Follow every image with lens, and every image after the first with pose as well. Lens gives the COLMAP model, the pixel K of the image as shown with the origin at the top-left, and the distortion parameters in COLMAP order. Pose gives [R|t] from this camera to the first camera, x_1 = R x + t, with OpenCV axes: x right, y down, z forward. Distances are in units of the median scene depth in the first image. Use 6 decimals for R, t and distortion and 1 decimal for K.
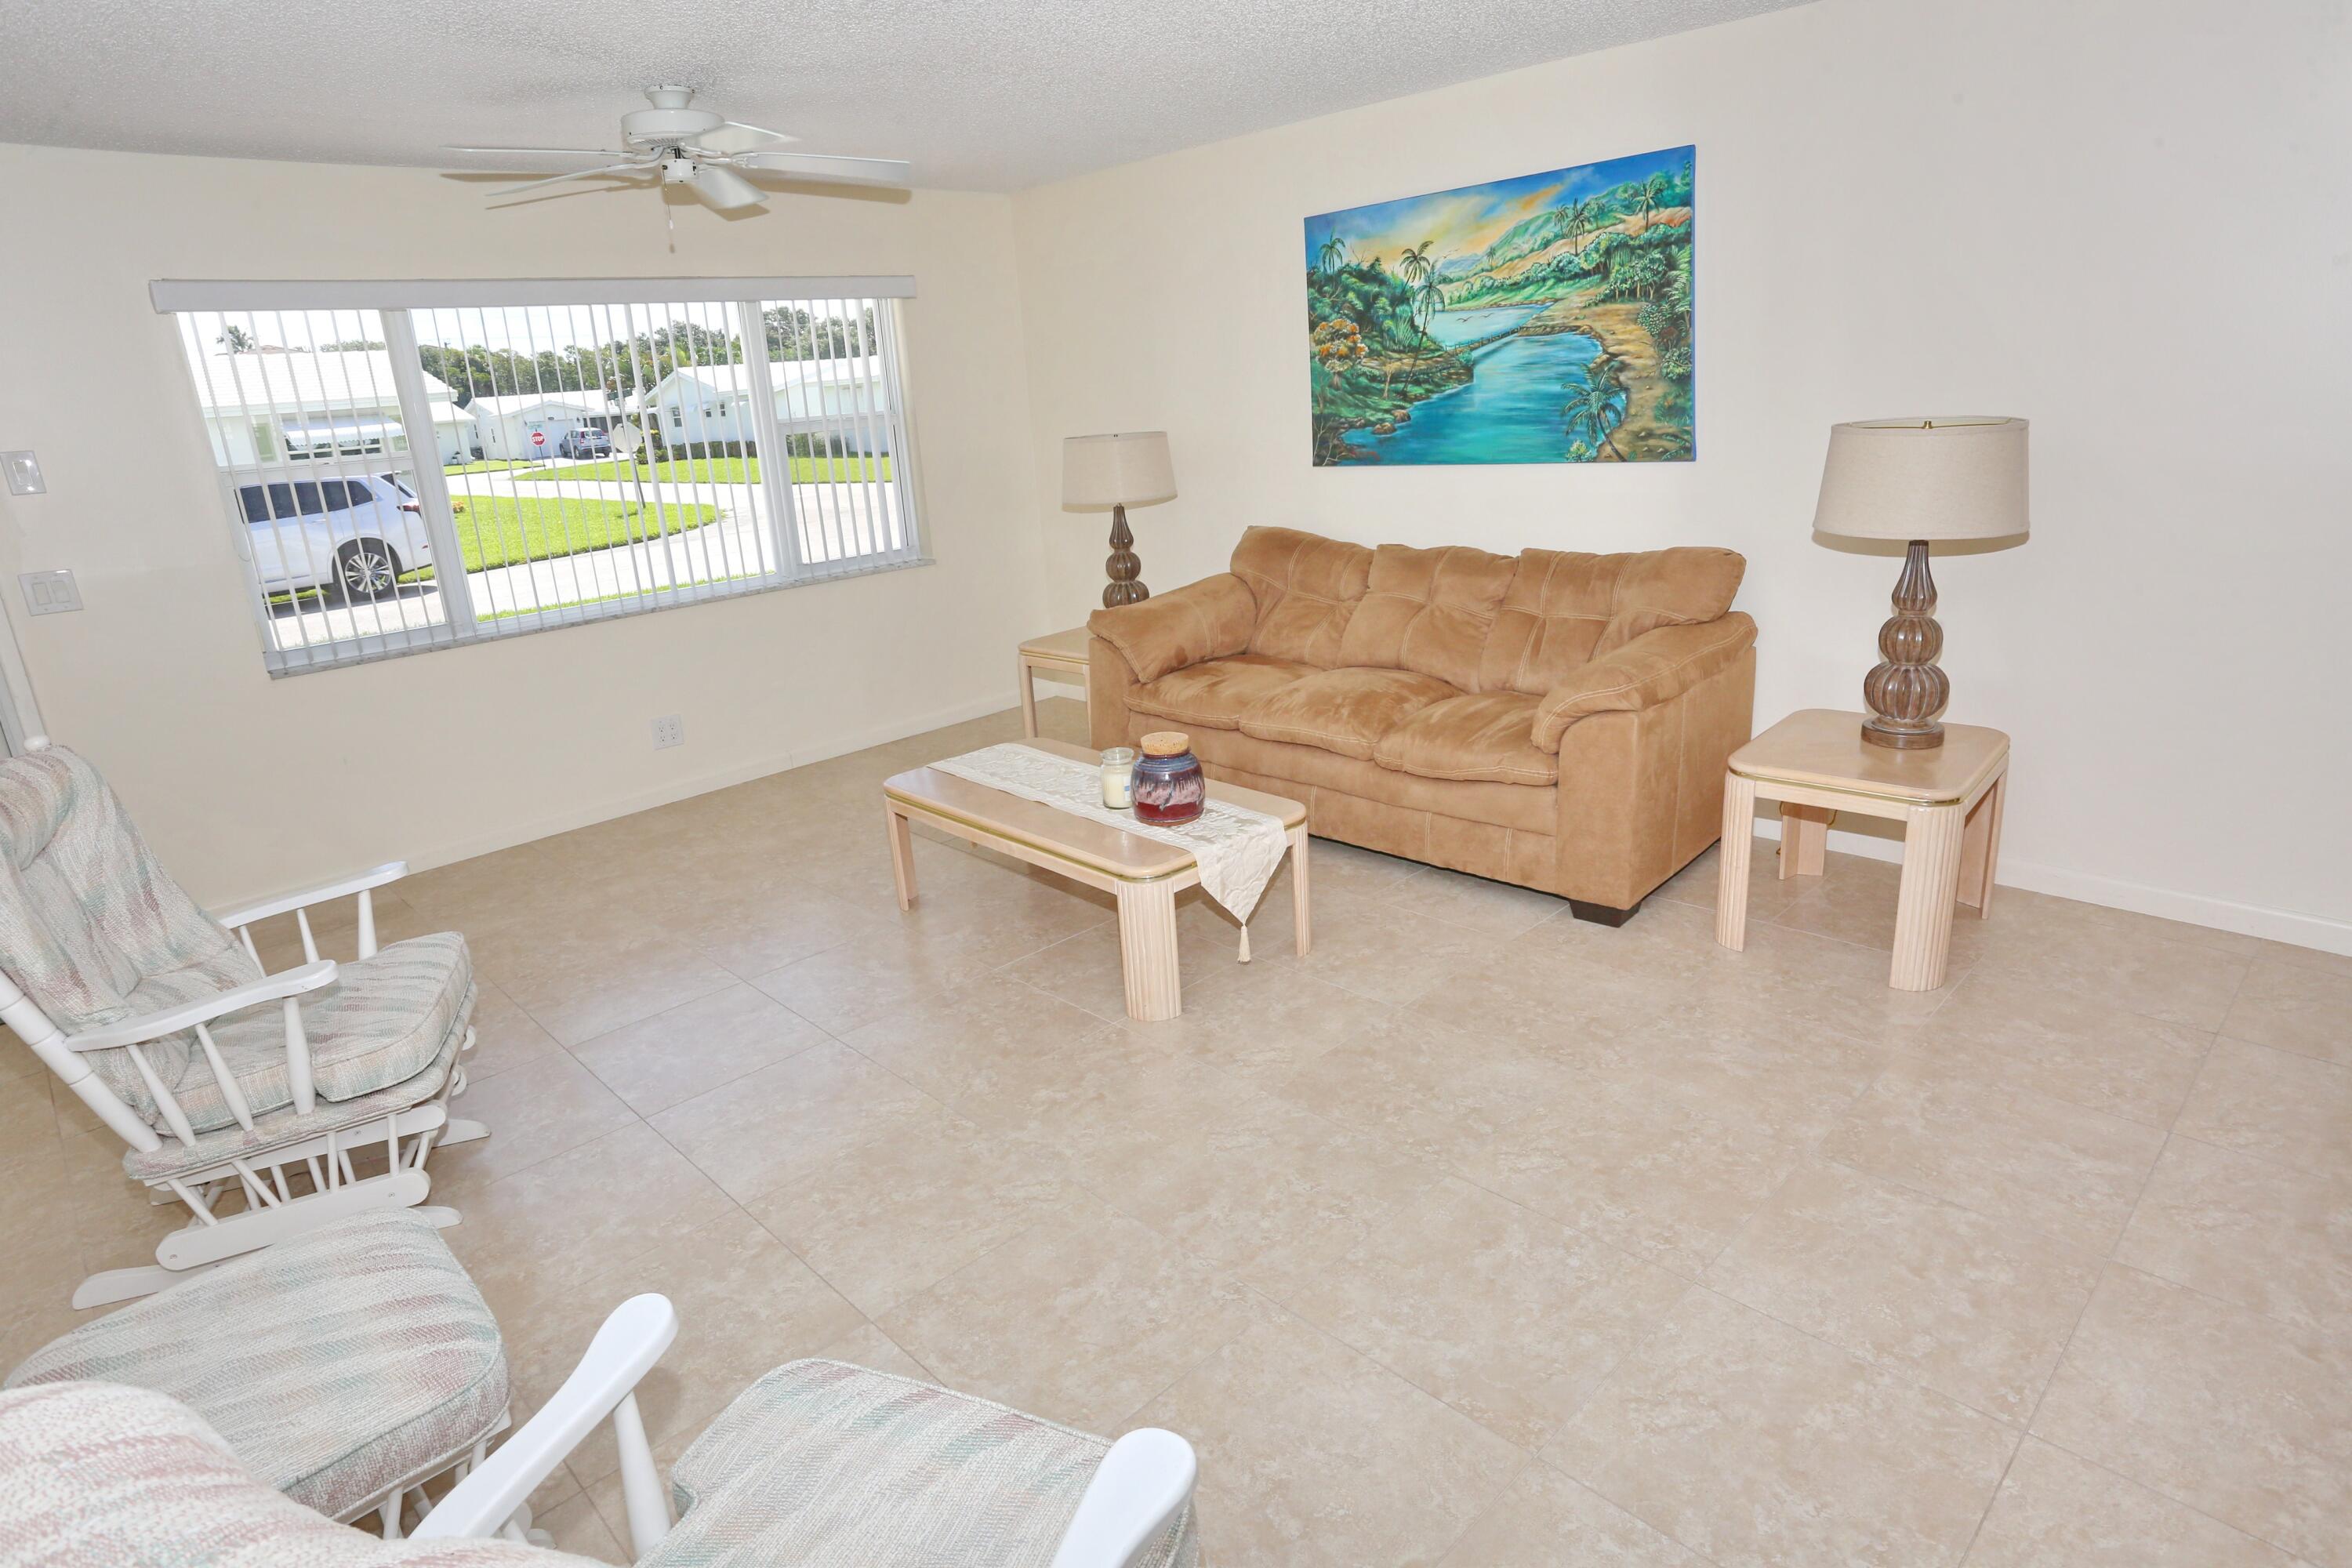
lens RADIAL K [[1365.1, 0, 1176.0], [0, 1365.1, 784.0], [0, 0, 1]] dist [-0.070066, 0.050635]
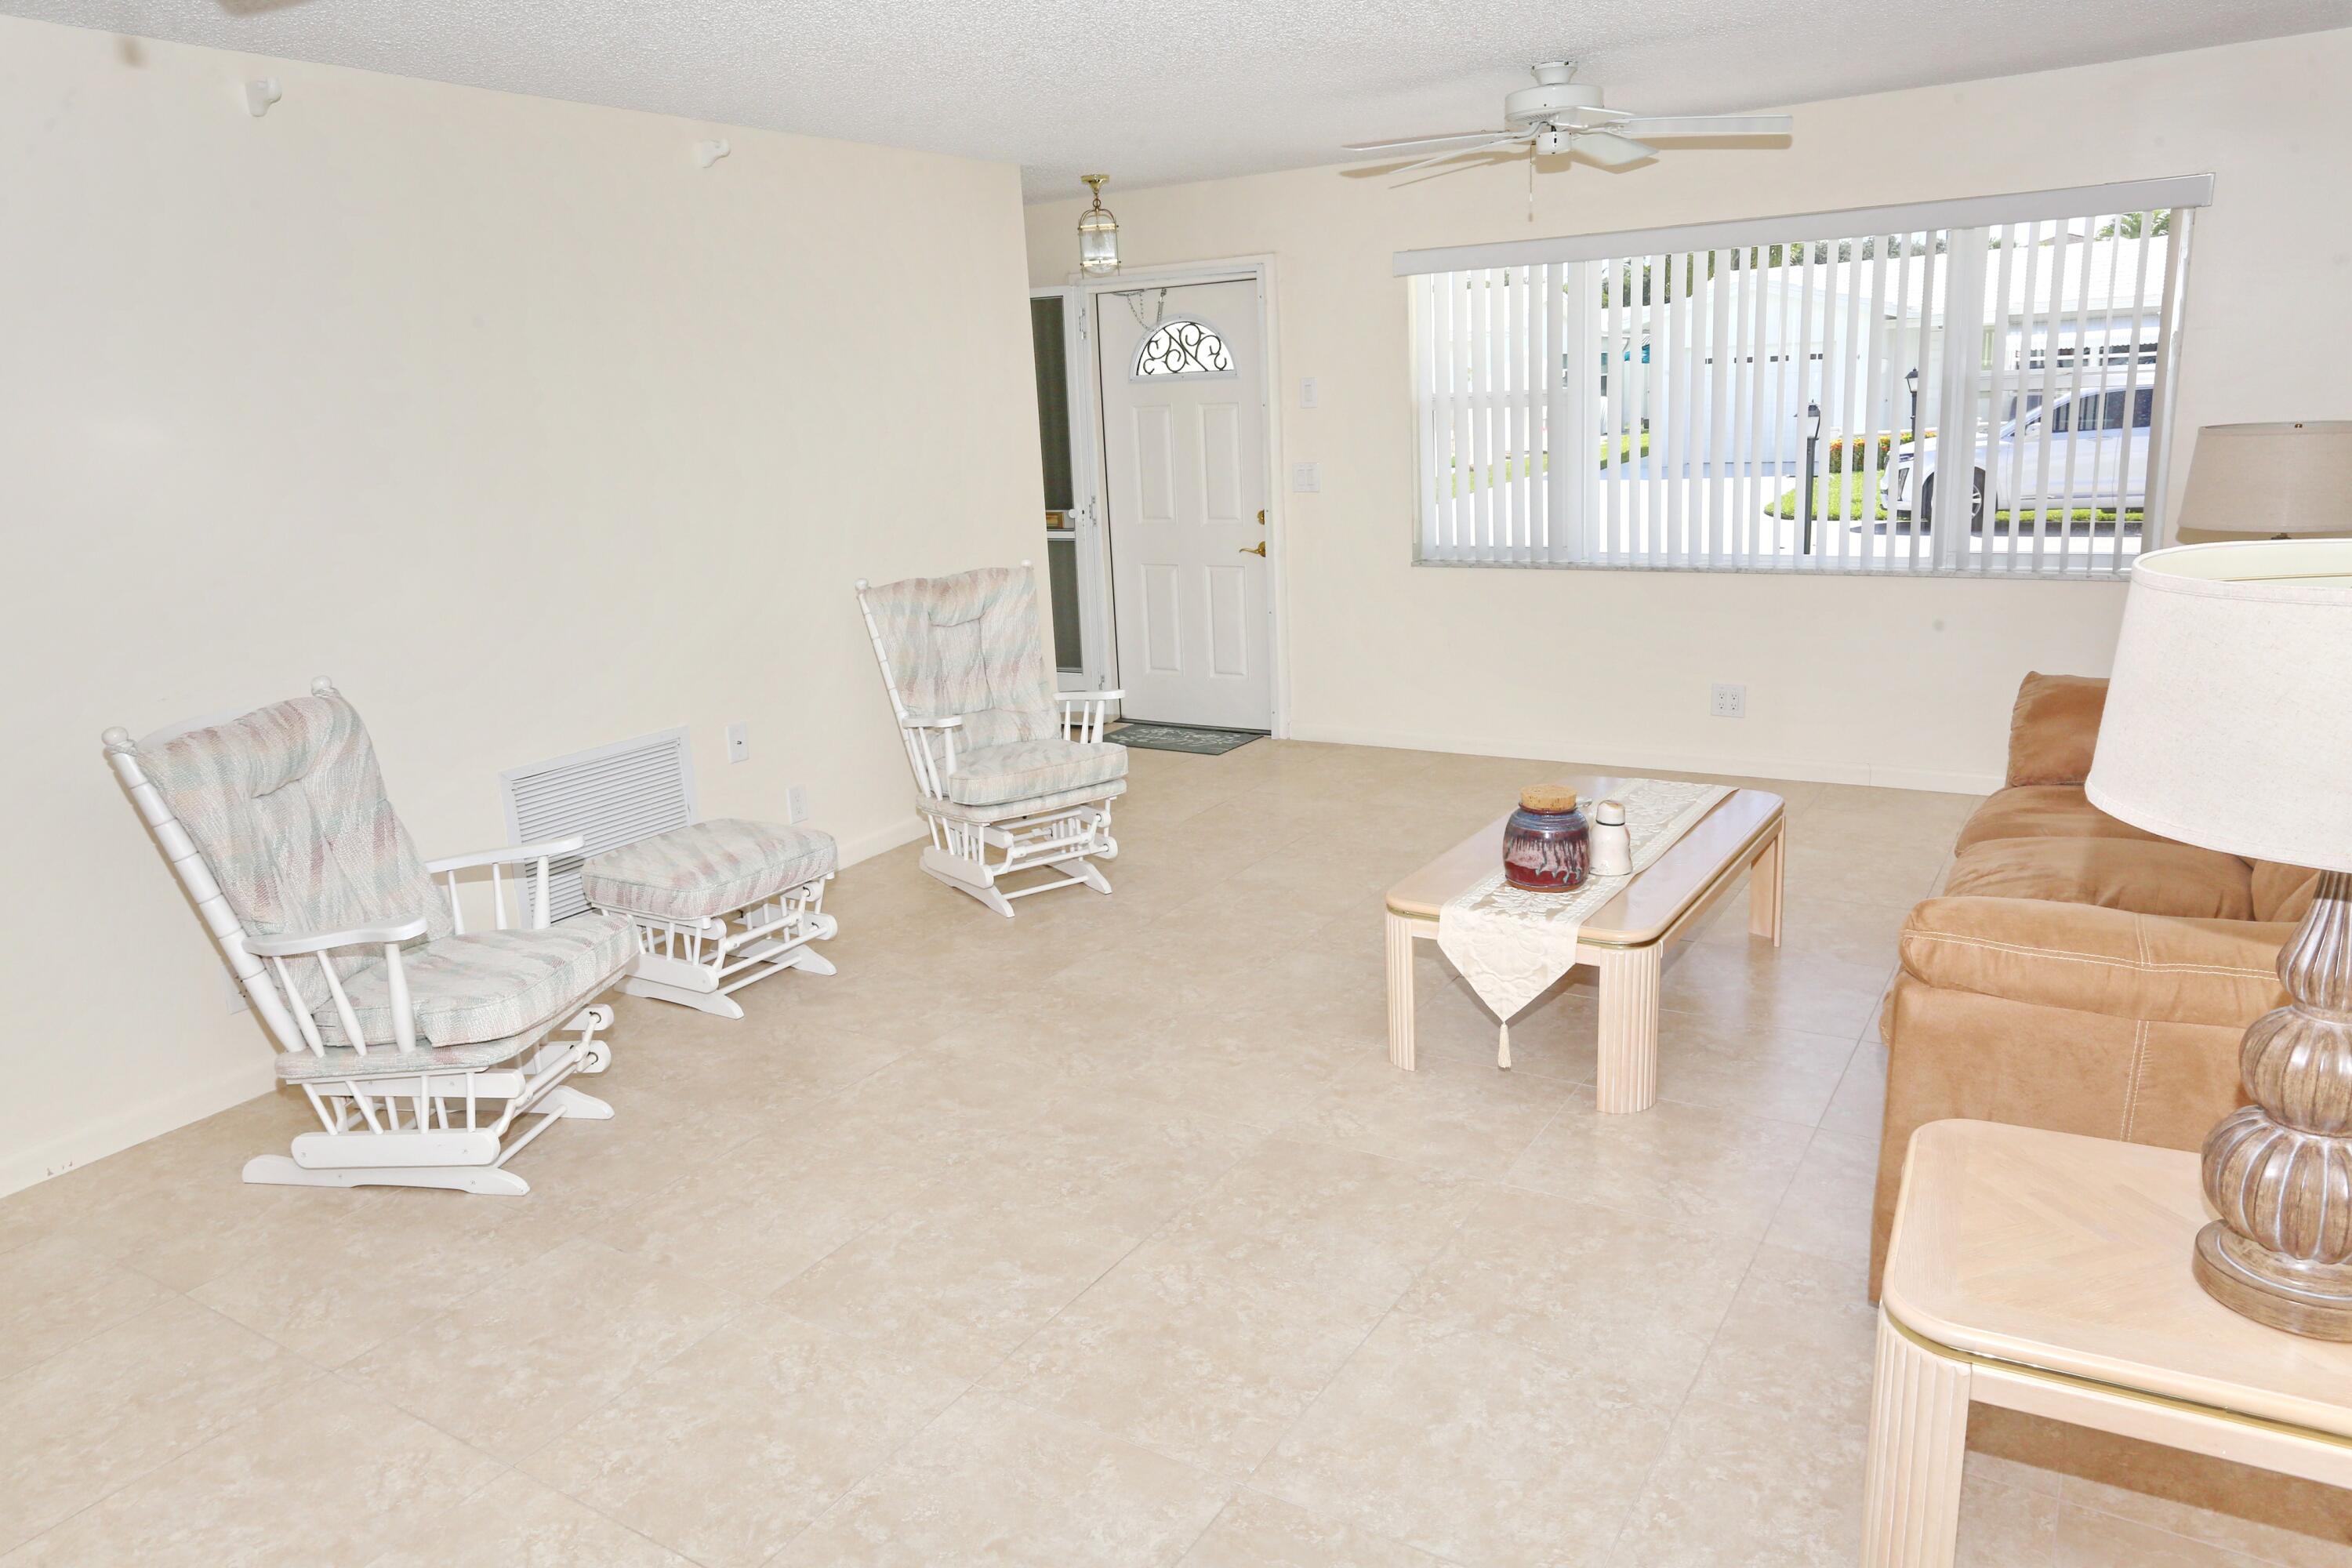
lens RADIAL K [[1683.7, 0, 1174.0], [0, 1683.7, 805.6], [0, 0, 1]] dist [-0.023518, -0.000263]
pose [[0.185966, 0.288177, -0.939346, 0.973693], [-0.243141, 0.939786, 0.240176, -0.228711], [0.951997, 0.183729, 0.244836, 0.533741]]
